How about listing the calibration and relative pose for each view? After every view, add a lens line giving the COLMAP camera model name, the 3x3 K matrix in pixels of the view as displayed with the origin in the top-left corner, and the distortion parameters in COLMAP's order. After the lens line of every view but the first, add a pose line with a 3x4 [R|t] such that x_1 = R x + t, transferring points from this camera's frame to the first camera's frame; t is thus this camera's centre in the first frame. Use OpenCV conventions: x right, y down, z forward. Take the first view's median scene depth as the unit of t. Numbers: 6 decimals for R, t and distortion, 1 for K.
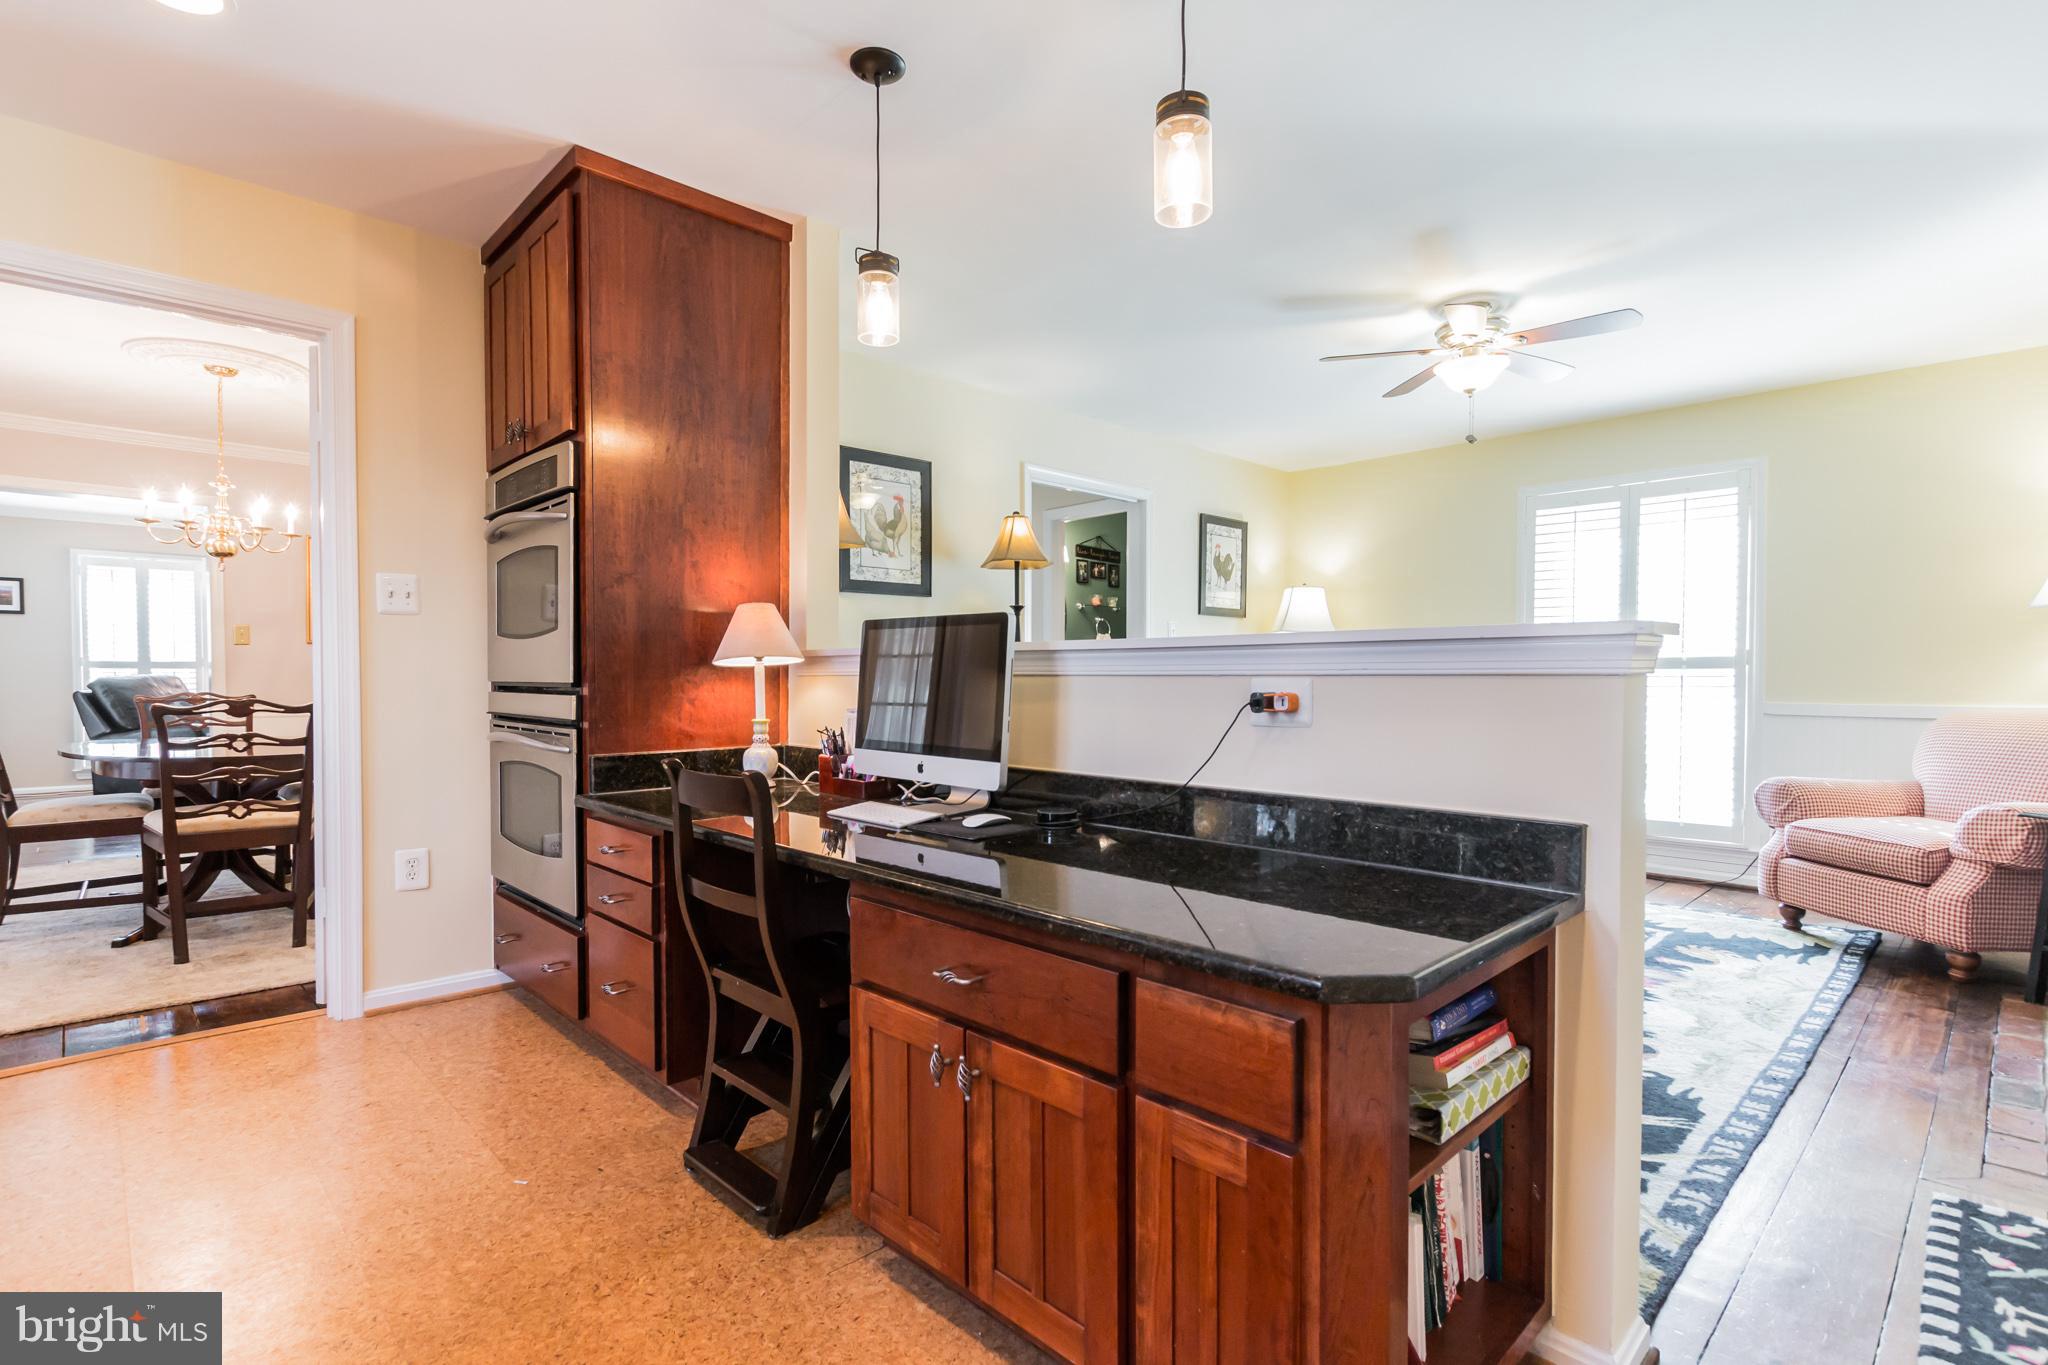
lens RADIAL K [[986.9, 0, 1003.9], [0, 986.9, 682.2], [0, 0, 1]] dist [0.005731, 0.000545]
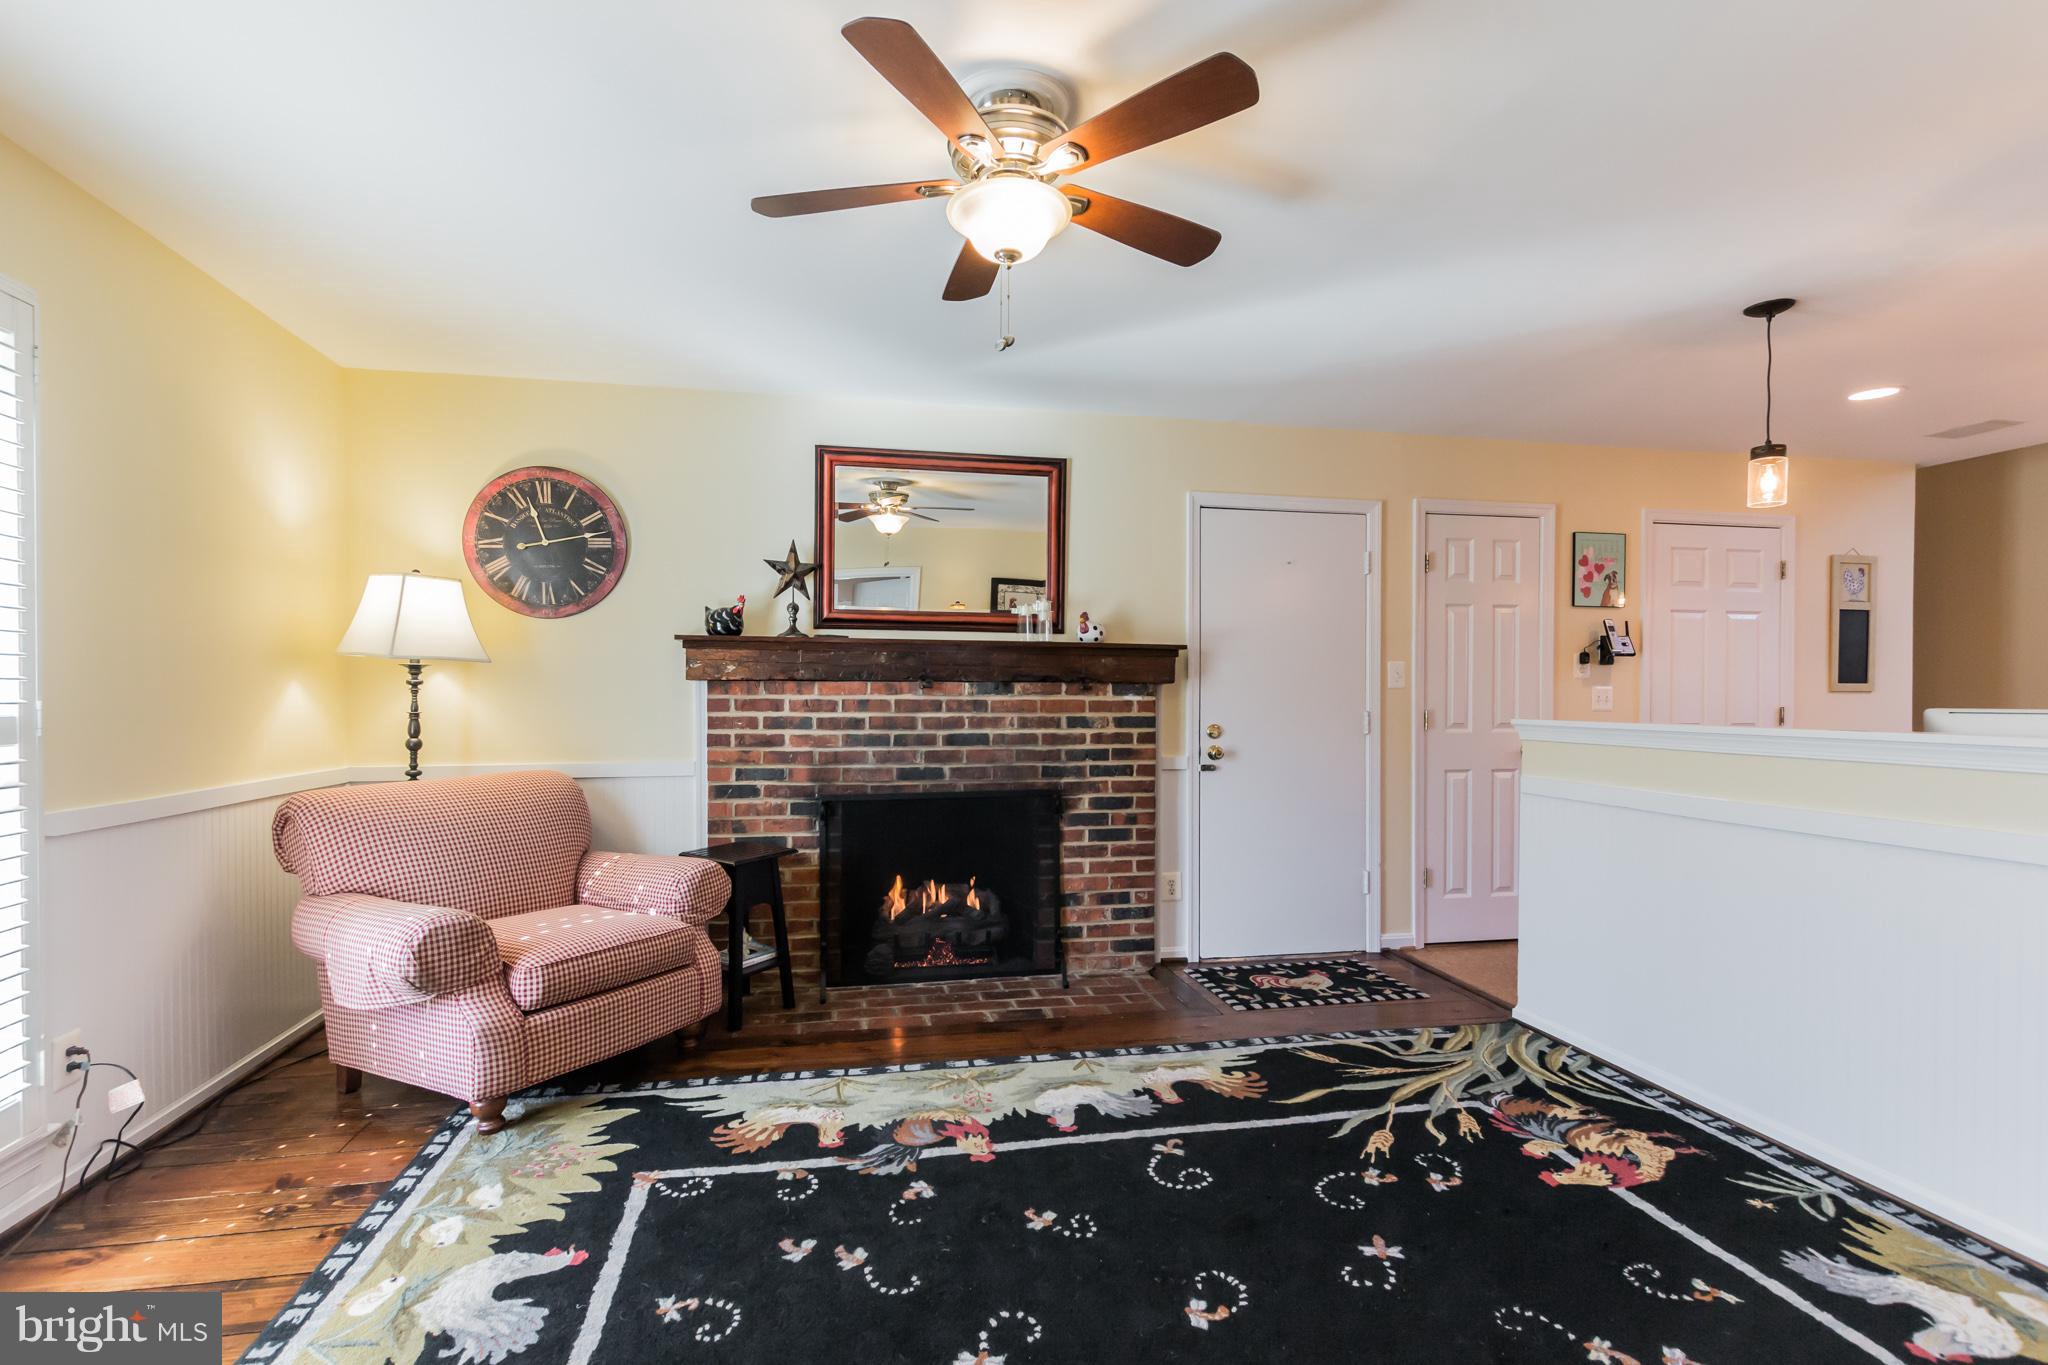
lens RADIAL K [[949.7, 0, 1019.8], [0, 949.7, 707.0], [0, 0, 1]] dist [0.000131, -0.002880]
pose [[-0.843735, -0.017455, 0.536476, 0.192976], [-0.003748, 0.999638, 0.026630, -0.062093], [-0.536747, 0.020458, -0.843495, 1.592983]]
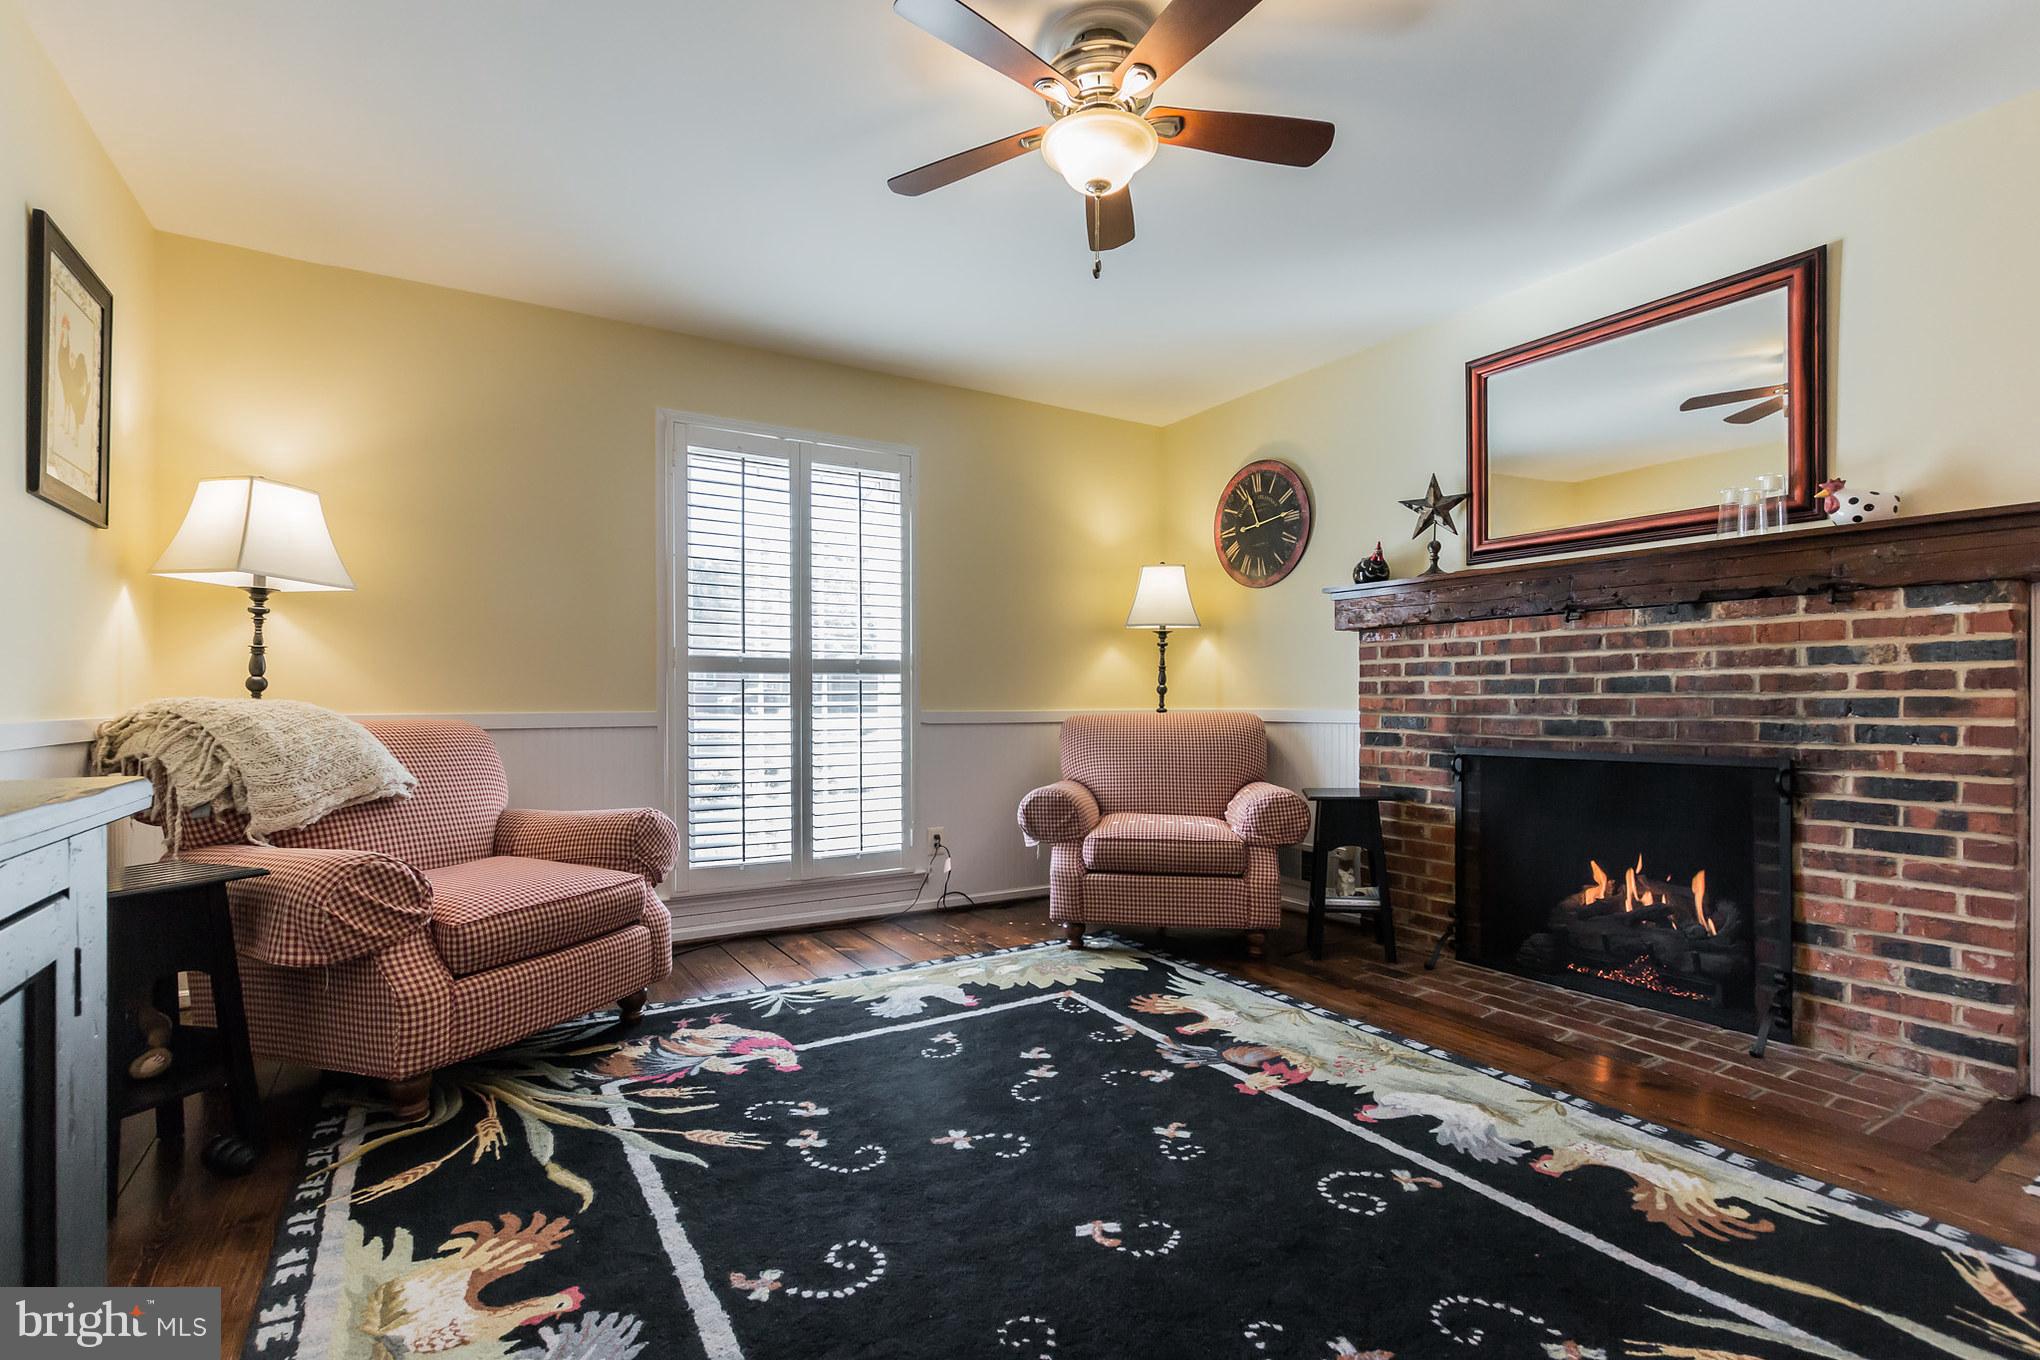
lens RADIAL K [[946.0, 0, 986.2], [0, 946.0, 699.1], [0, 0, 1]] dist [0.000131, -0.002880]
pose [[0.240305, -0.005890, 0.970680, -0.111206], [0.013544, 0.999905, 0.002714, 0.010878], [-0.970603, 0.012495, 0.240362, 1.025629]]
